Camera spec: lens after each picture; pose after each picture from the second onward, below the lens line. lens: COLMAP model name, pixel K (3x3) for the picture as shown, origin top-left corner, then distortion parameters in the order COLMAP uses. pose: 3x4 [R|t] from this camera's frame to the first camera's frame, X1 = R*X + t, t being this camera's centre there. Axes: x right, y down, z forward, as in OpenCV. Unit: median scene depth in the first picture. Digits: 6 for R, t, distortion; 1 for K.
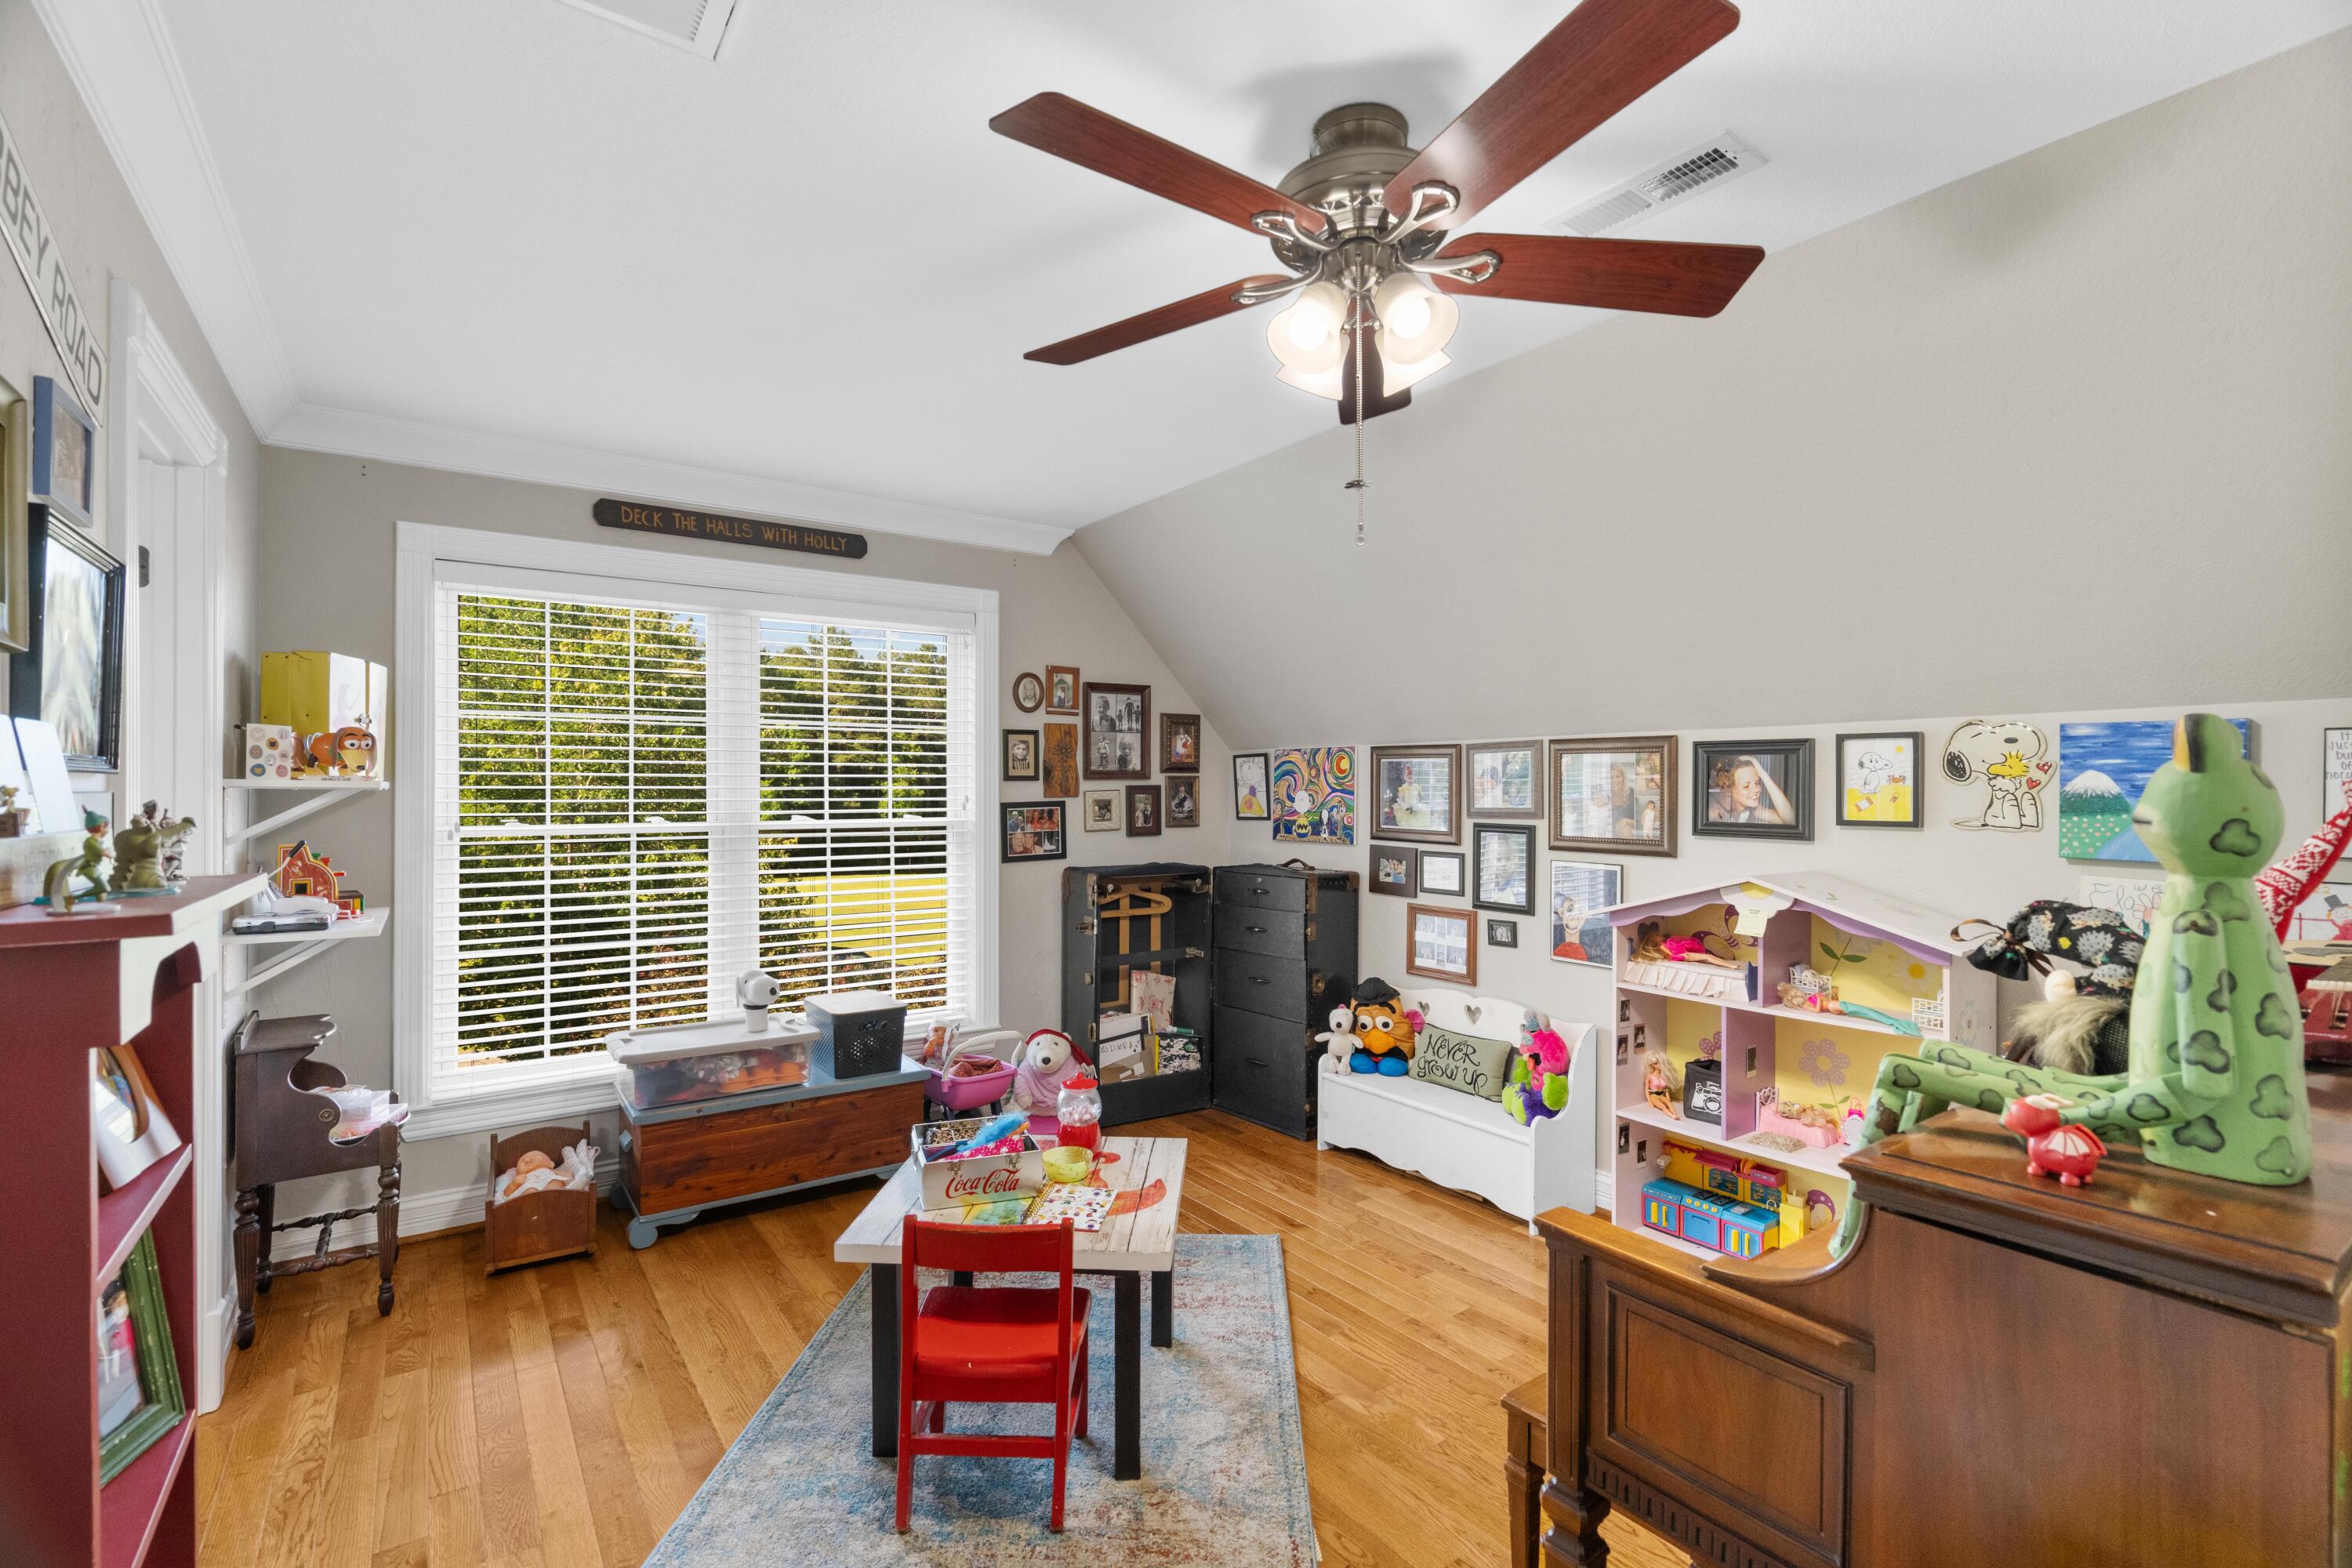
lens RADIAL K [[1062.7, 0, 1175.9], [0, 1062.7, 786.7], [0, 0, 1]] dist [-0.011067, 0.004495]
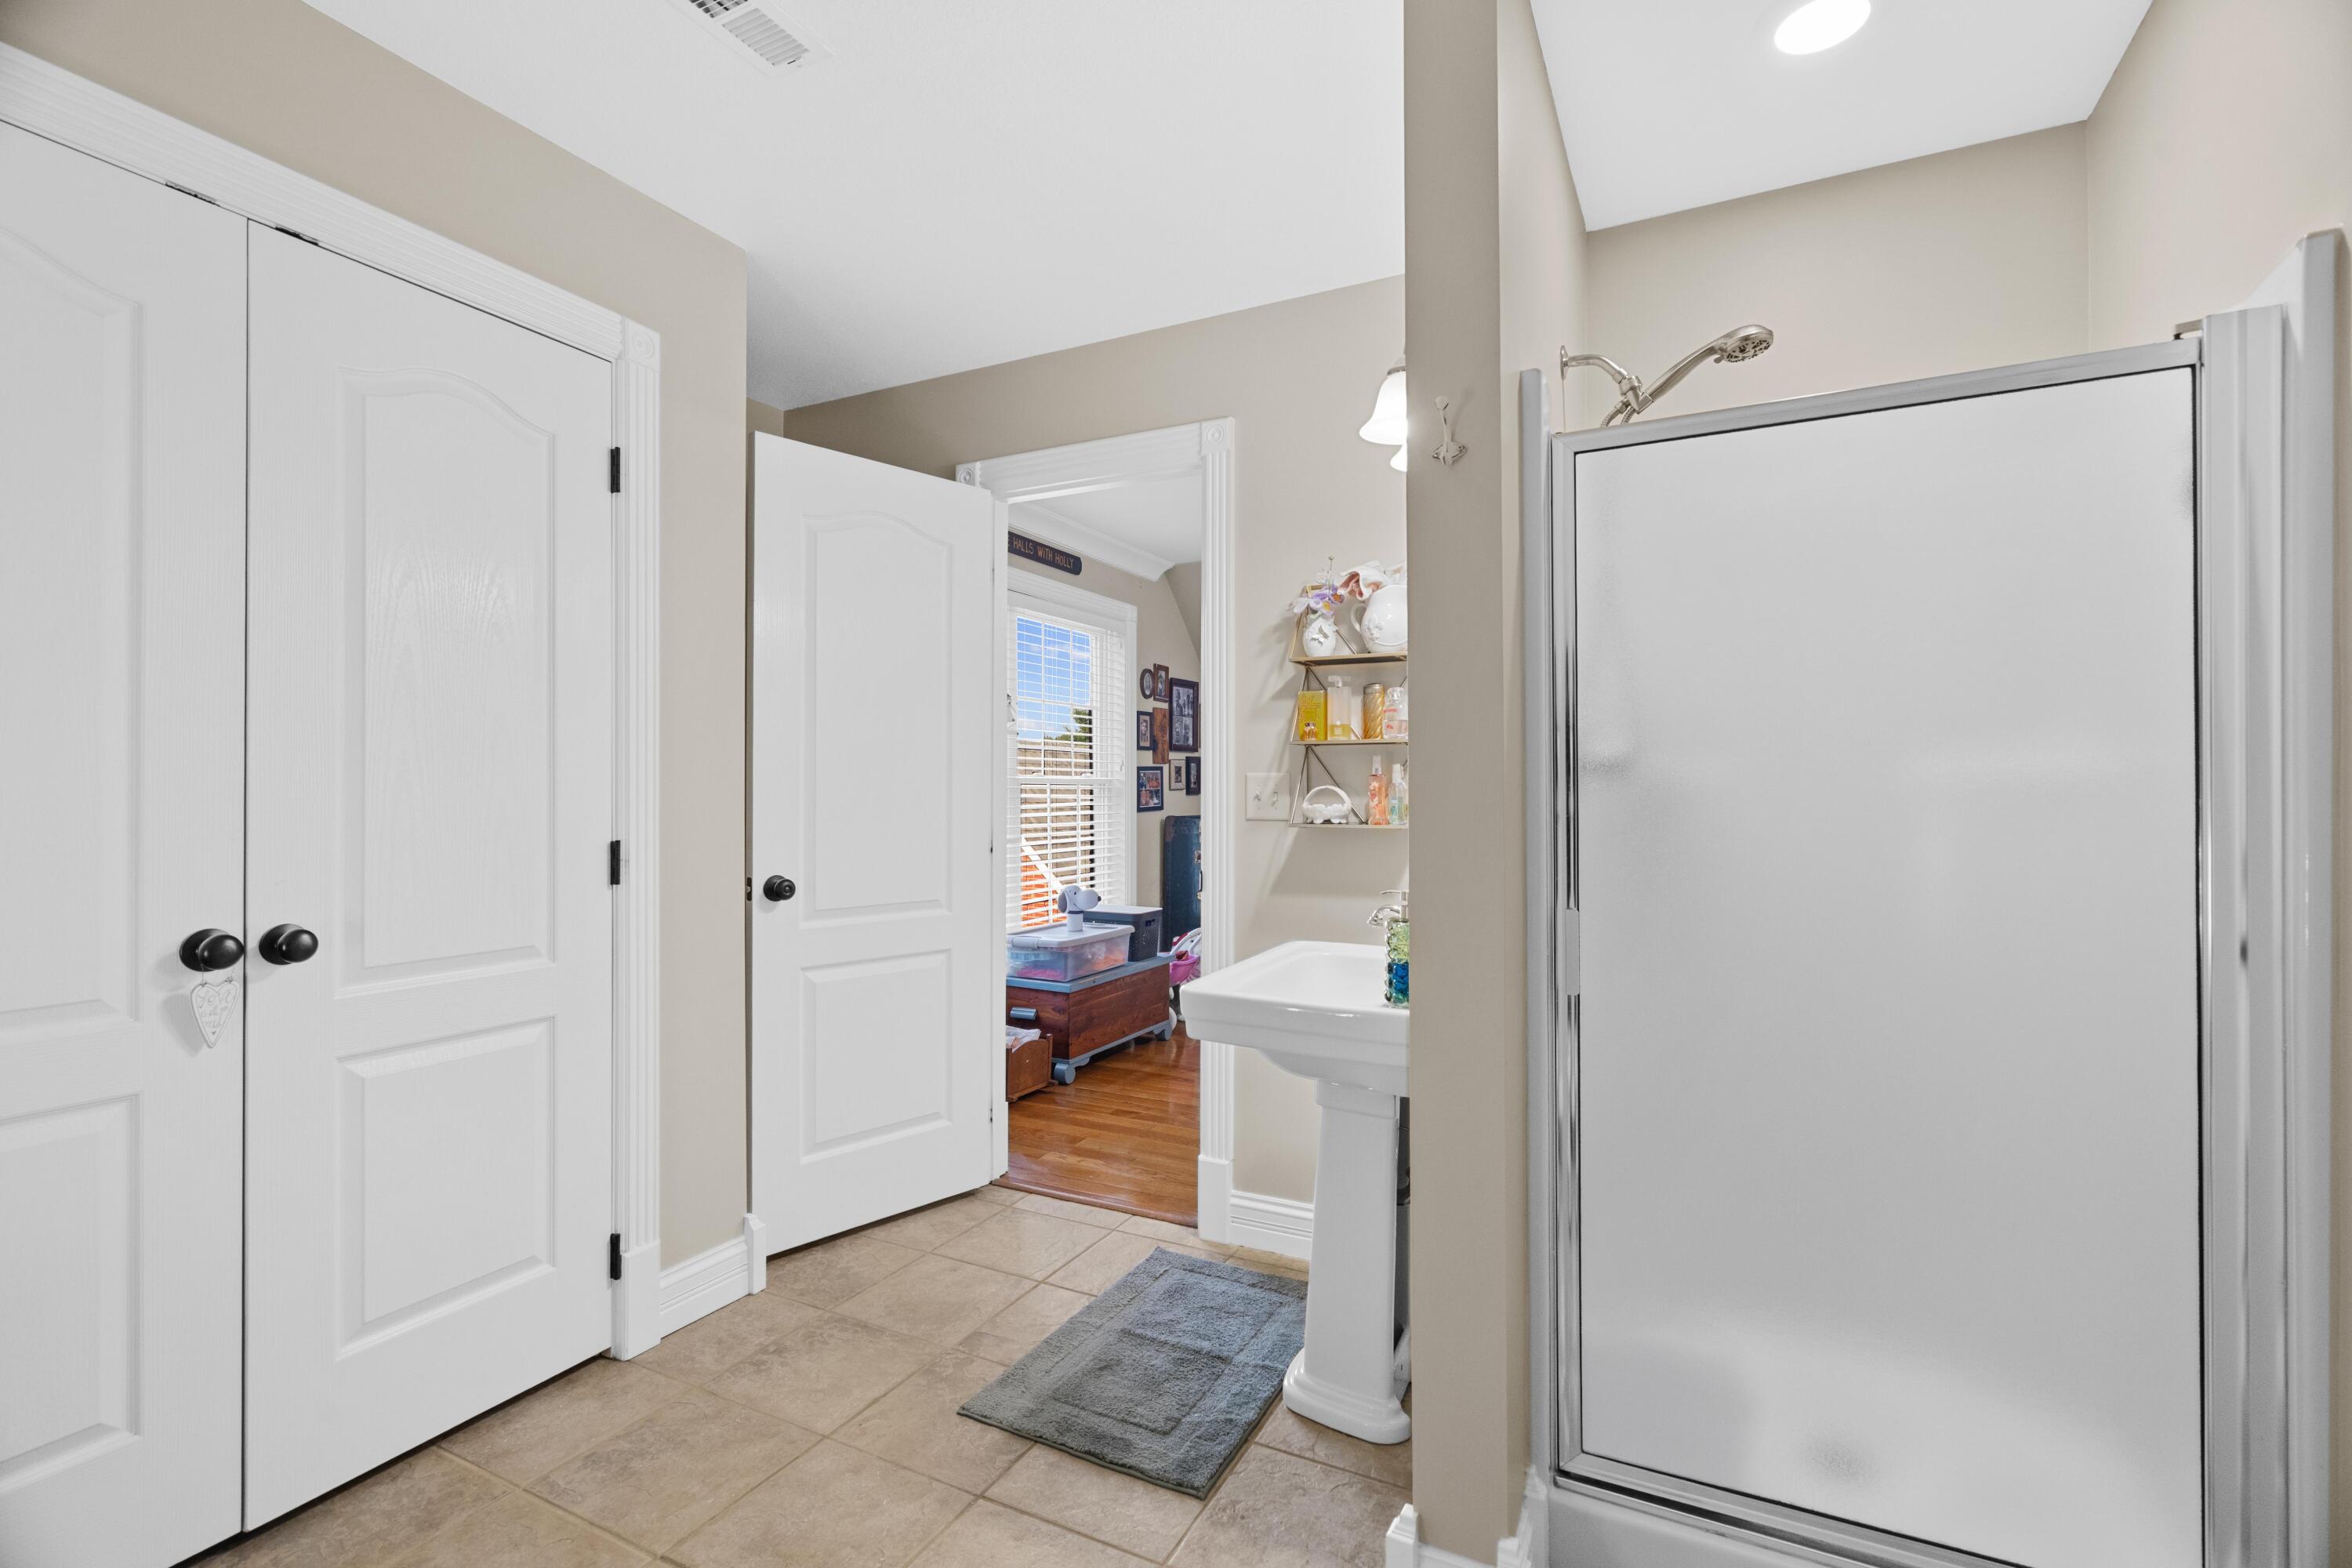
lens RADIAL K [[1062.7, 0, 1176.9], [0, 1062.7, 787.0], [0, 0, 1]] dist [-0.011067, 0.004495]
pose [[0.883189, 0.001257, 0.469015, -0.721670], [-0.000887, 0.999999, -0.001009, 0.040691], [-0.469016, 0.000475, 0.883190, -0.186219]]
